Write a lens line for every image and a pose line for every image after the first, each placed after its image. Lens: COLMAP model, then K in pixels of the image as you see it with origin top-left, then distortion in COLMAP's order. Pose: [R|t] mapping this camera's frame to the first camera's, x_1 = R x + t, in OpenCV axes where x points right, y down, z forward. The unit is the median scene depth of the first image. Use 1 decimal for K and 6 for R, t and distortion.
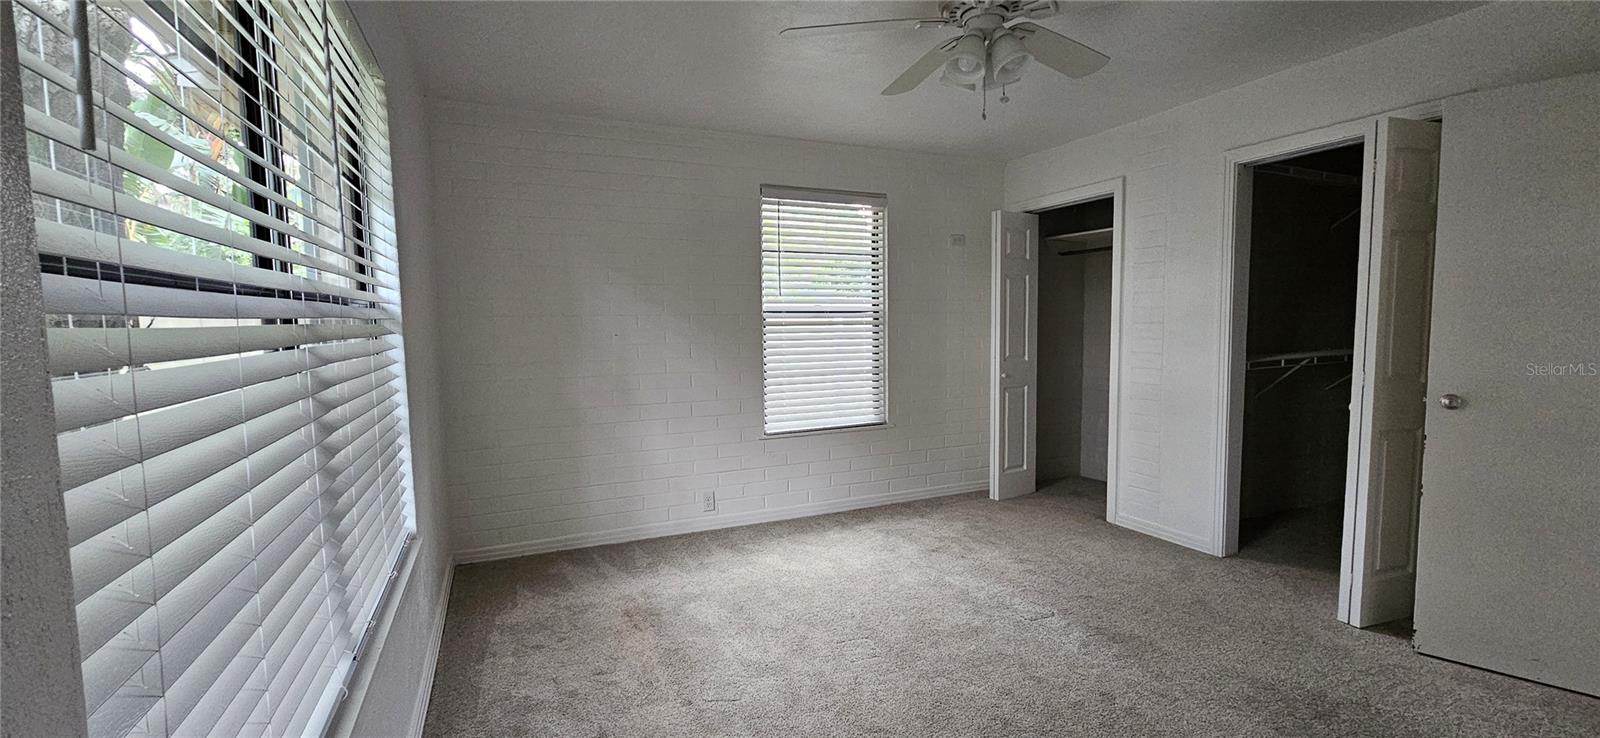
lens RADIAL K [[656.9, 0, 801.9], [0, 656.9, 368.8], [0, 0, 1]] dist [-0.001223, 0.002658]
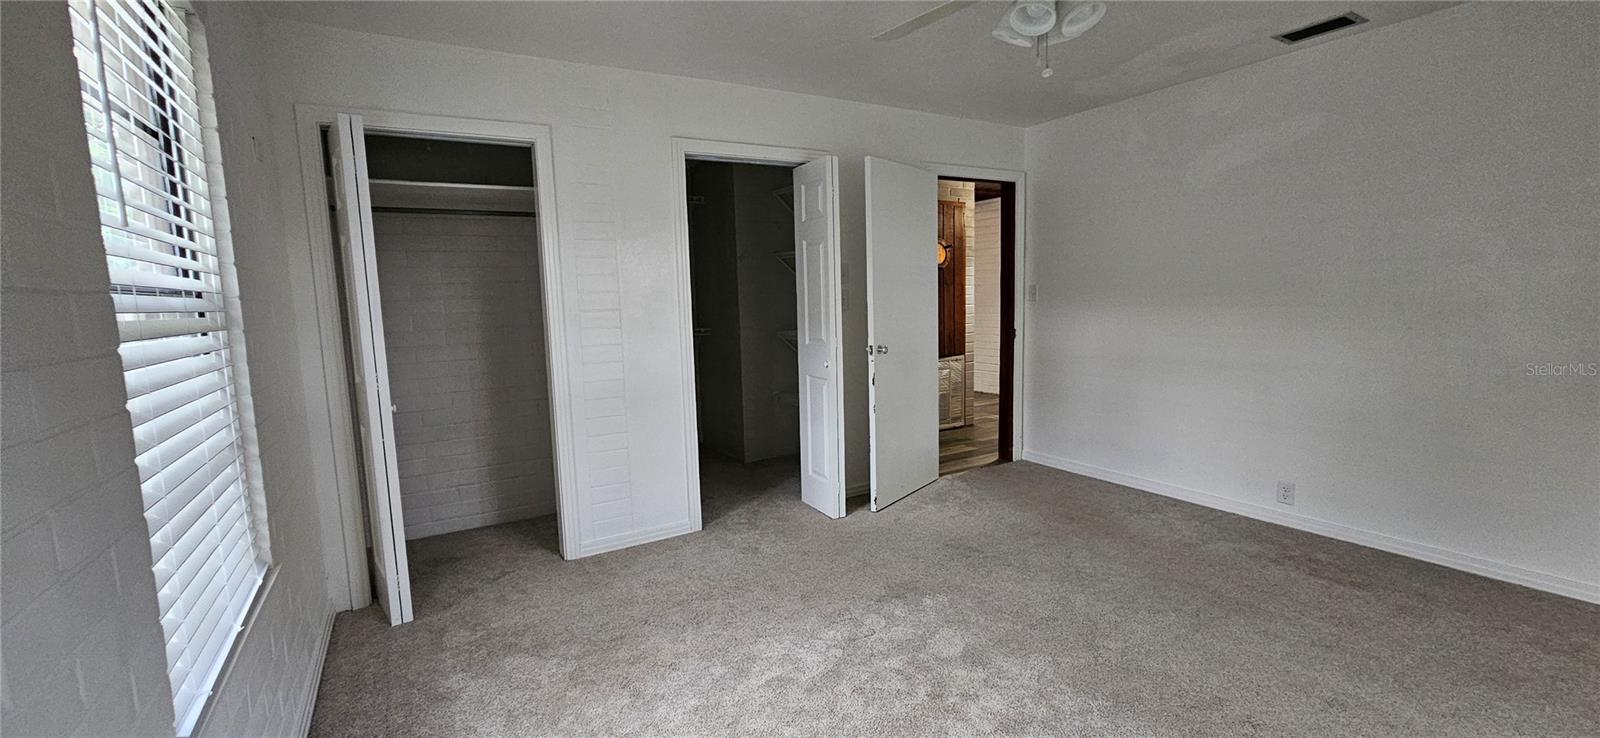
lens RADIAL K [[656.9, 0, 791.2], [0, 656.9, 374.2], [0, 0, 1]] dist [-0.001223, 0.002658]
pose [[-0.103356, -0.103765, 0.989217, -0.384067], [0.104972, 0.987851, 0.114590, -0.063322], [-0.989090, 0.115684, -0.091208, 0.901310]]
